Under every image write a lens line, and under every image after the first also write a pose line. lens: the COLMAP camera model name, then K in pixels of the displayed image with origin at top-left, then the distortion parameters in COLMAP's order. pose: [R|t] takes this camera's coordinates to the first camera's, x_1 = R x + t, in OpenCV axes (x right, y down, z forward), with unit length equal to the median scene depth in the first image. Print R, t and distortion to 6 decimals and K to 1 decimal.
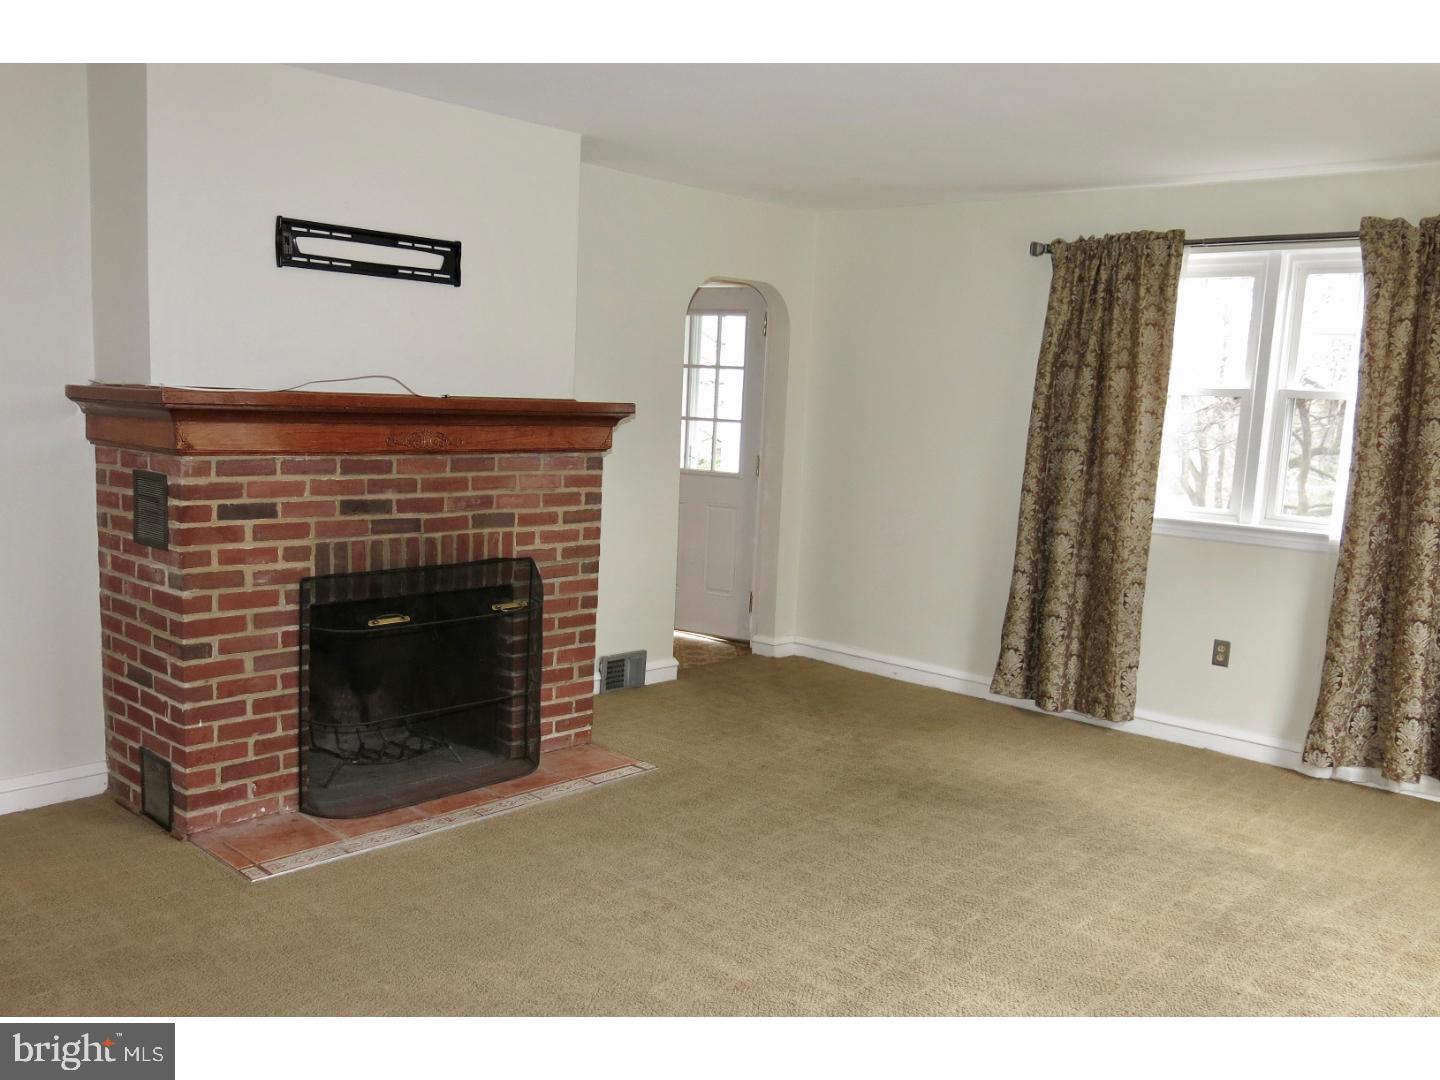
lens RADIAL K [[1230.2, 0, 720.0], [0, 1230.2, 540.0], [0, 0, 1]] dist [-0.002412, -0.000352]
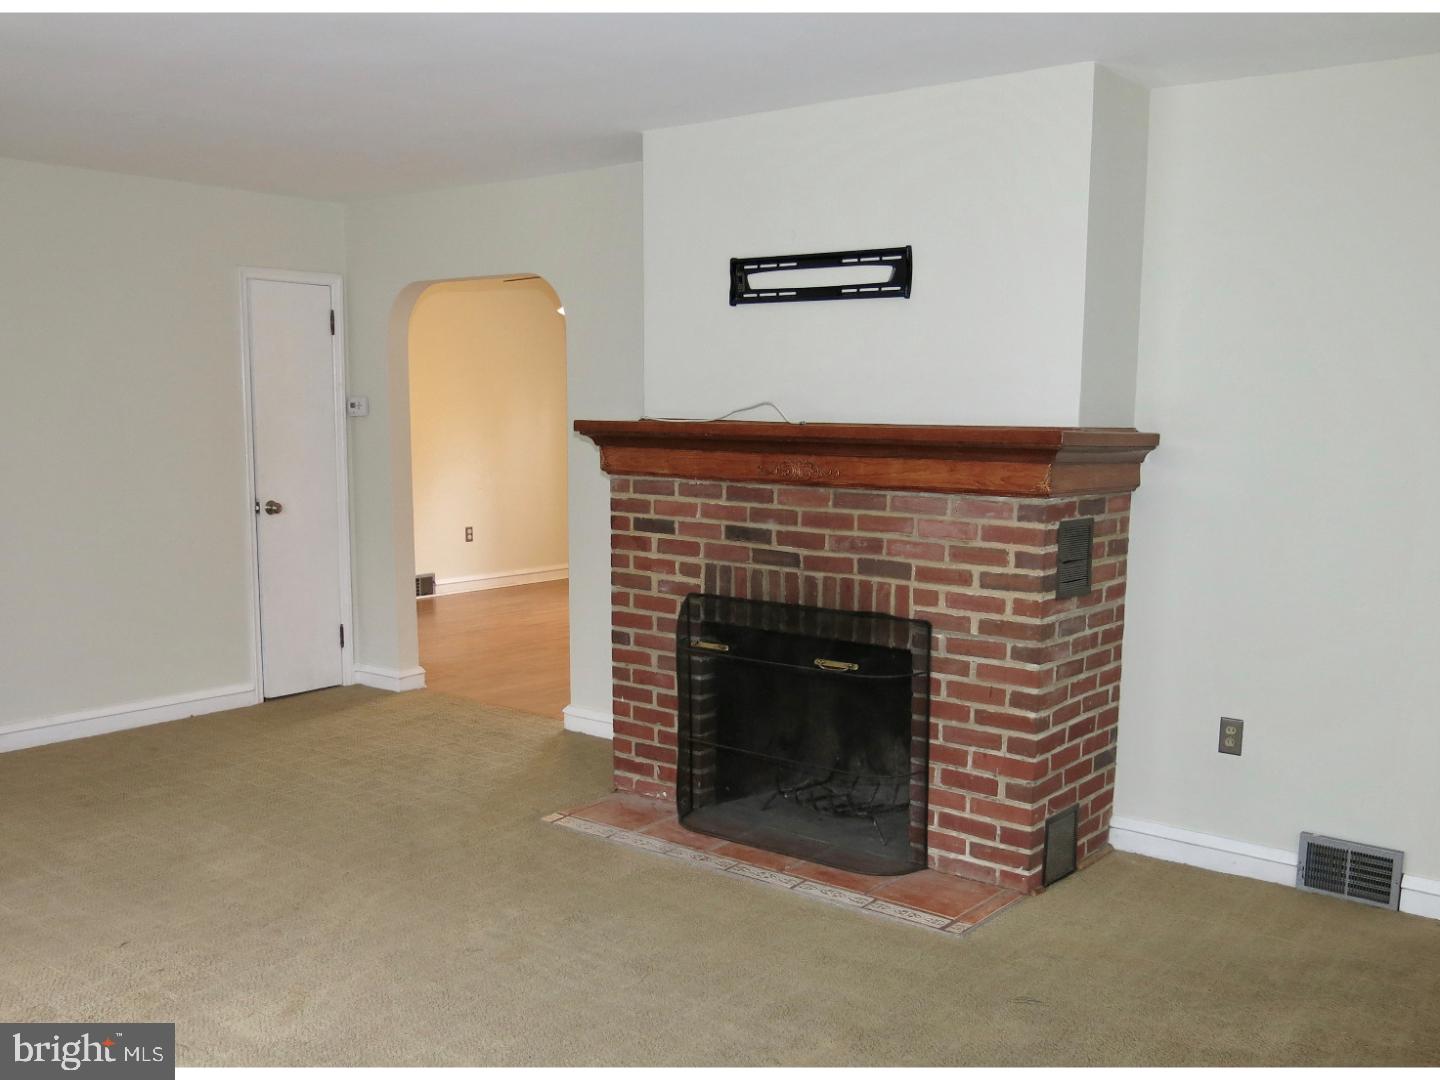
lens RADIAL K [[1349.1, 0, 720.2], [0, 1349.1, 578.9], [0, 0, 1]] dist [-0.007529, -0.005754]
pose [[0.081028, 0.088337, -0.992790, 0.780660], [-0.126530, 0.988918, 0.077665, -0.071403], [0.988648, 0.119325, 0.091308, 0.854050]]
